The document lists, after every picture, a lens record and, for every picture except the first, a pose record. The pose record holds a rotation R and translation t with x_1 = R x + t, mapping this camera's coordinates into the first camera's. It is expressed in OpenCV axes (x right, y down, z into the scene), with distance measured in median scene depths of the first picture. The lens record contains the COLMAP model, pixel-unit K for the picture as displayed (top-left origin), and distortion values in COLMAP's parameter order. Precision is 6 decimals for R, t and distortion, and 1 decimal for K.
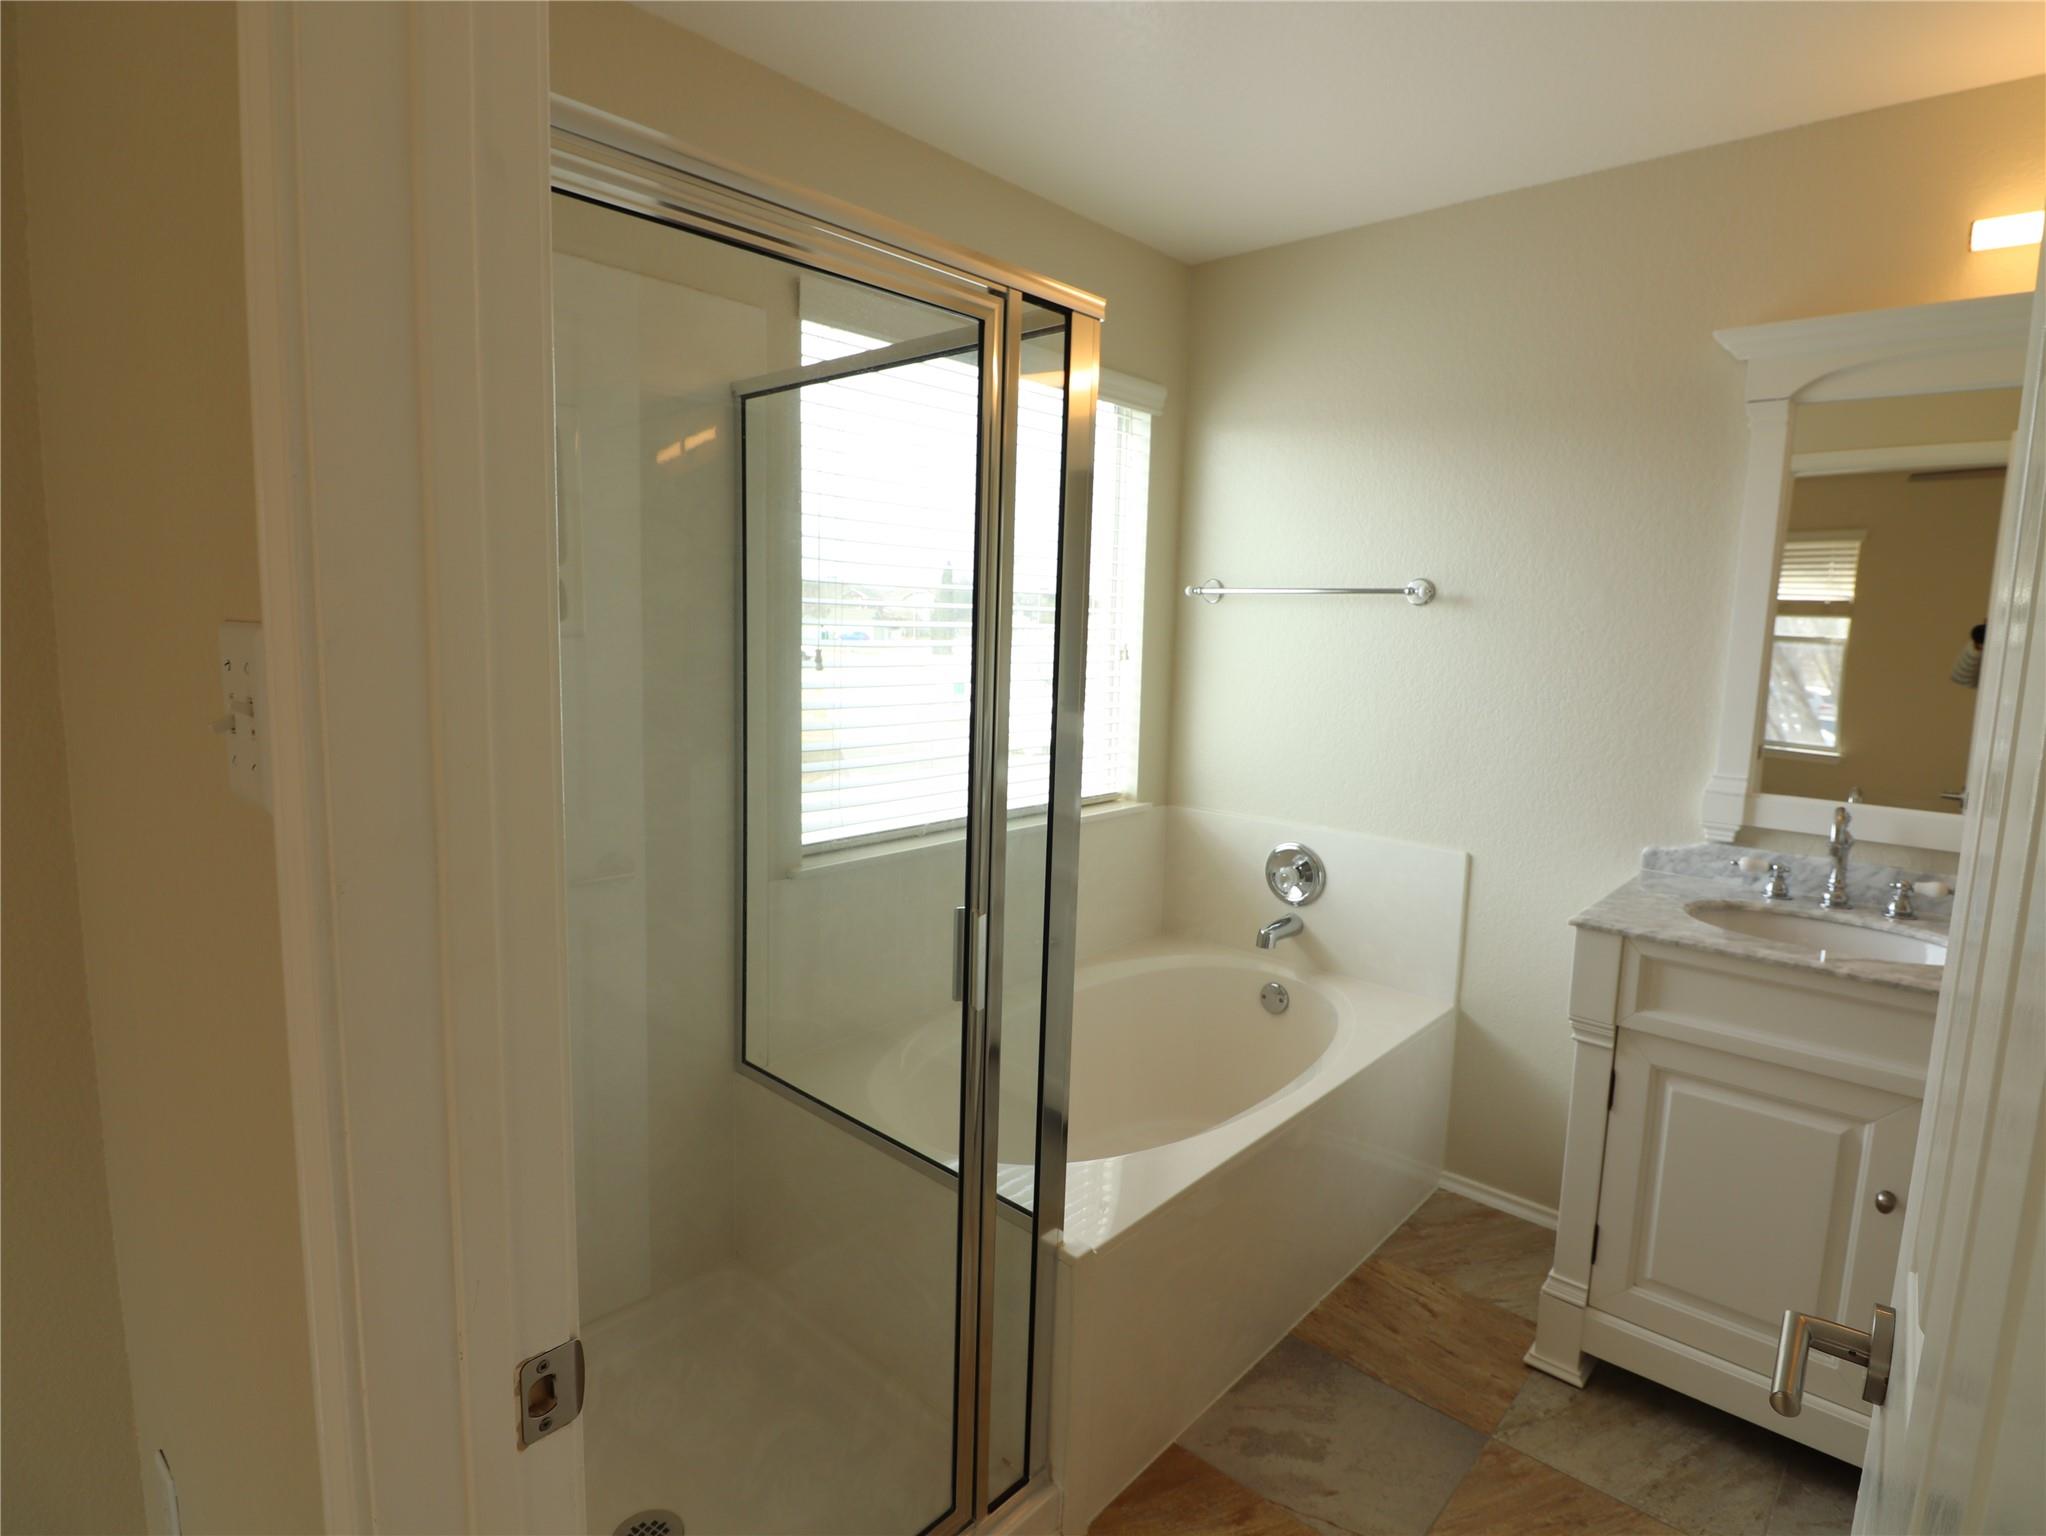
lens RADIAL K [[1070.0, 0, 1001.8], [0, 1070.0, 756.4], [0, 0, 1]] dist [-0.003986, -0.000881]
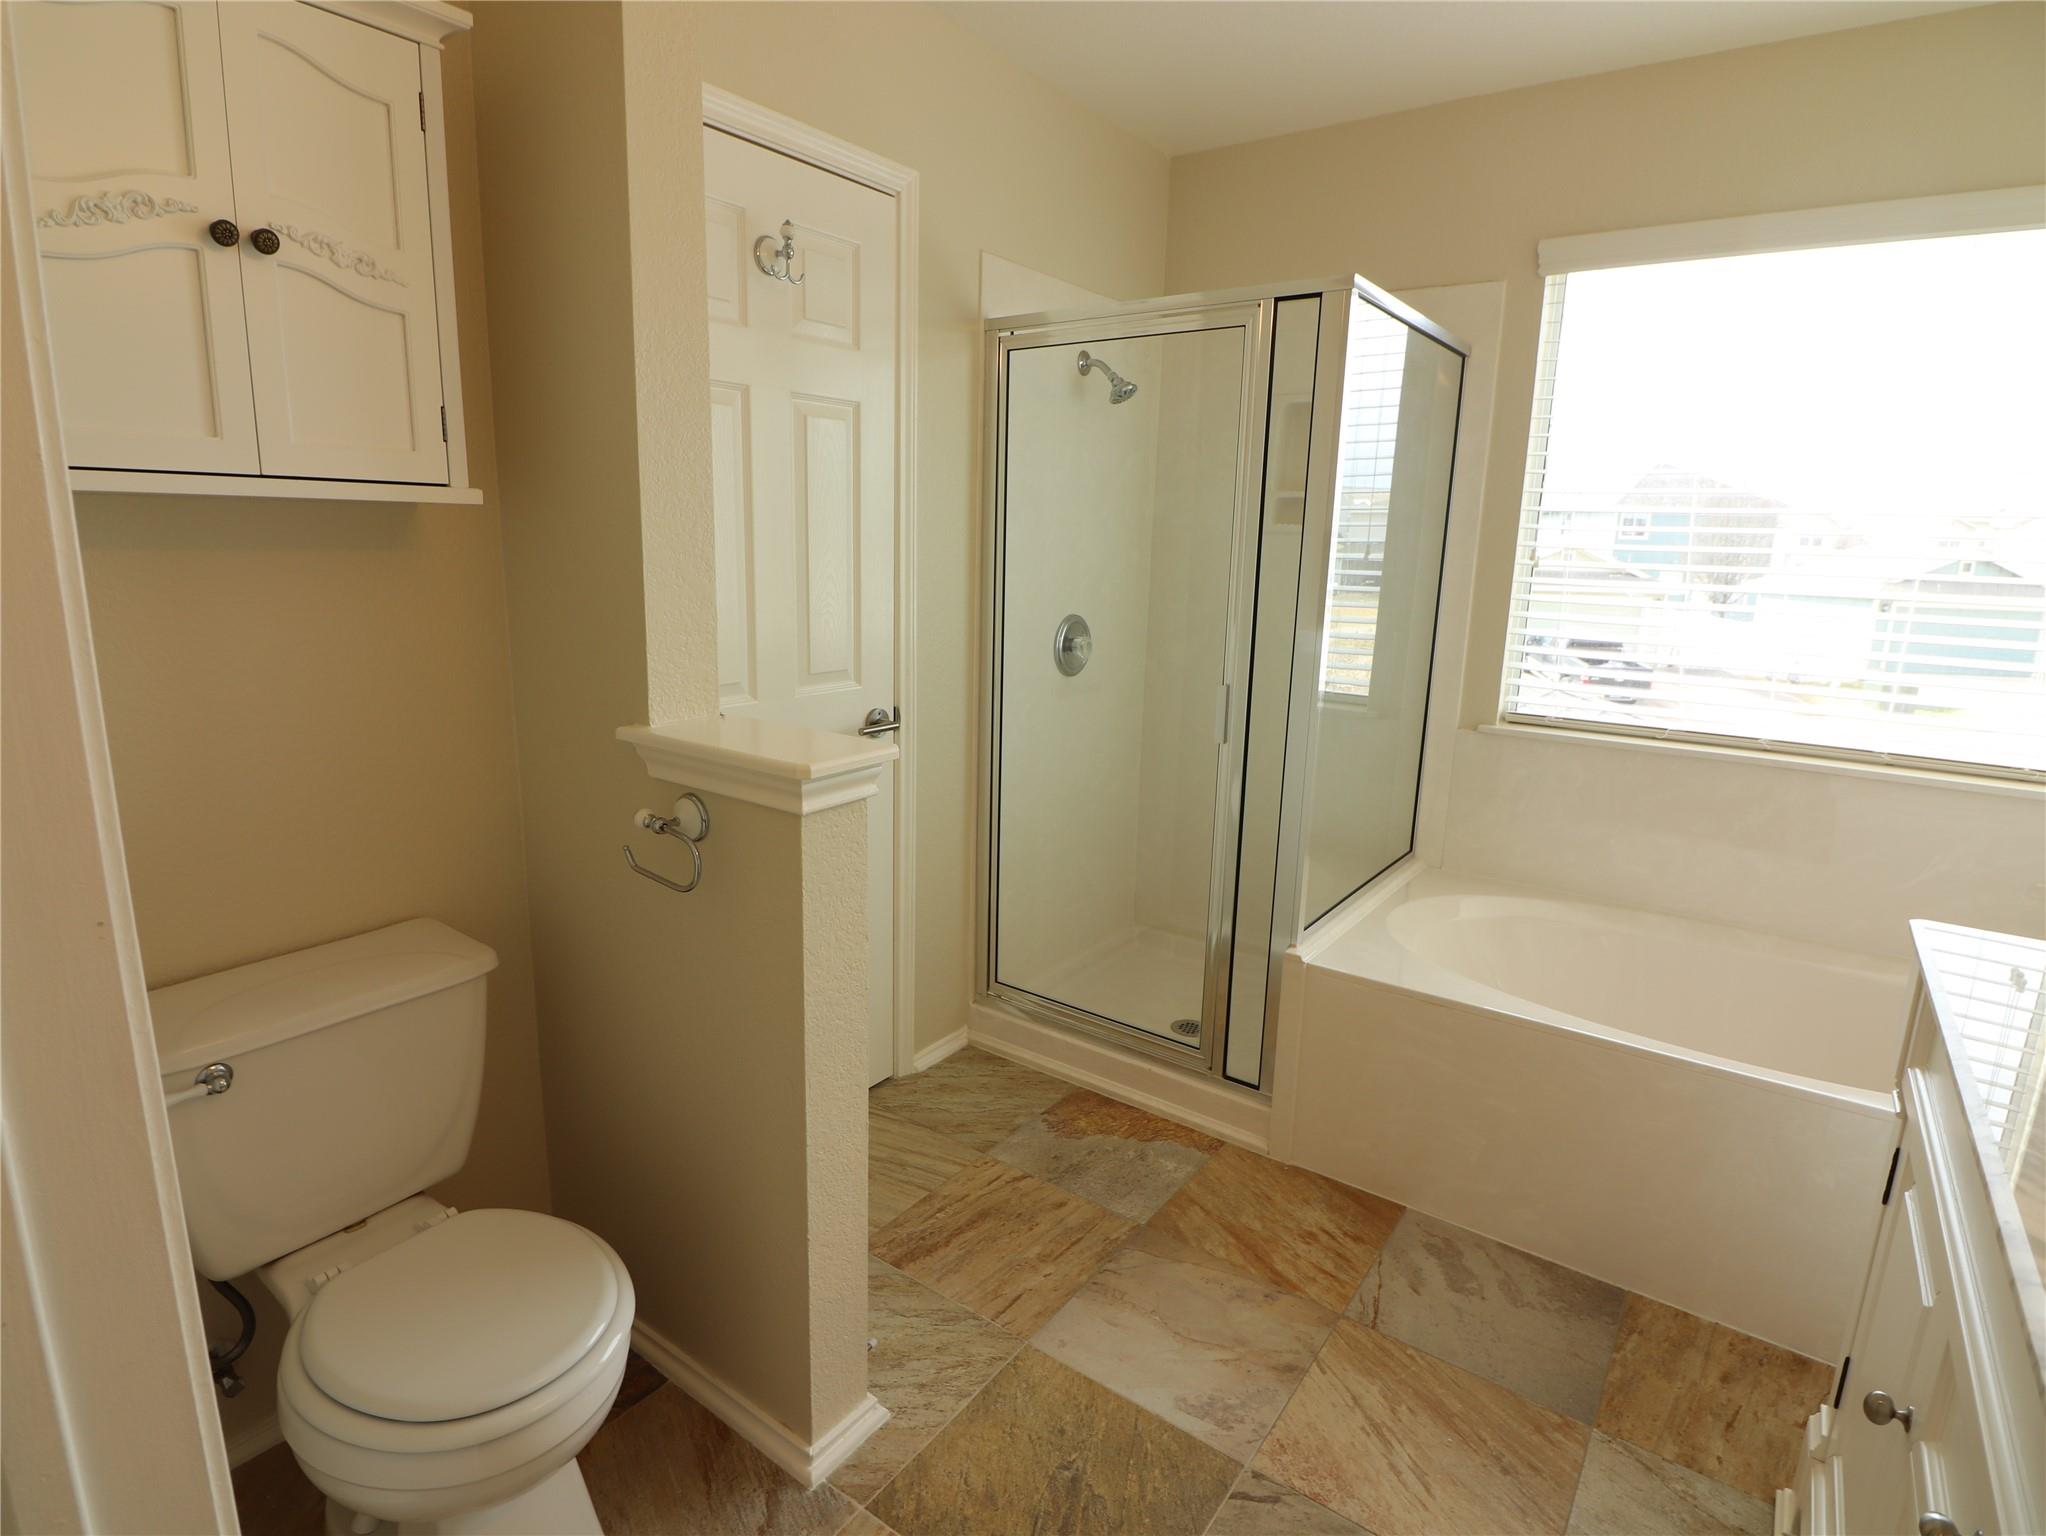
lens RADIAL K [[1070.0, 0, 1001.8], [0, 1070.0, 756.4], [0, 0, 1]] dist [-0.003986, -0.000881]
pose [[0.112340, 0.183357, -0.976606, 1.101840], [-0.145105, 0.975319, 0.166424, 0.015488], [0.983018, 0.123015, 0.136174, 0.306445]]
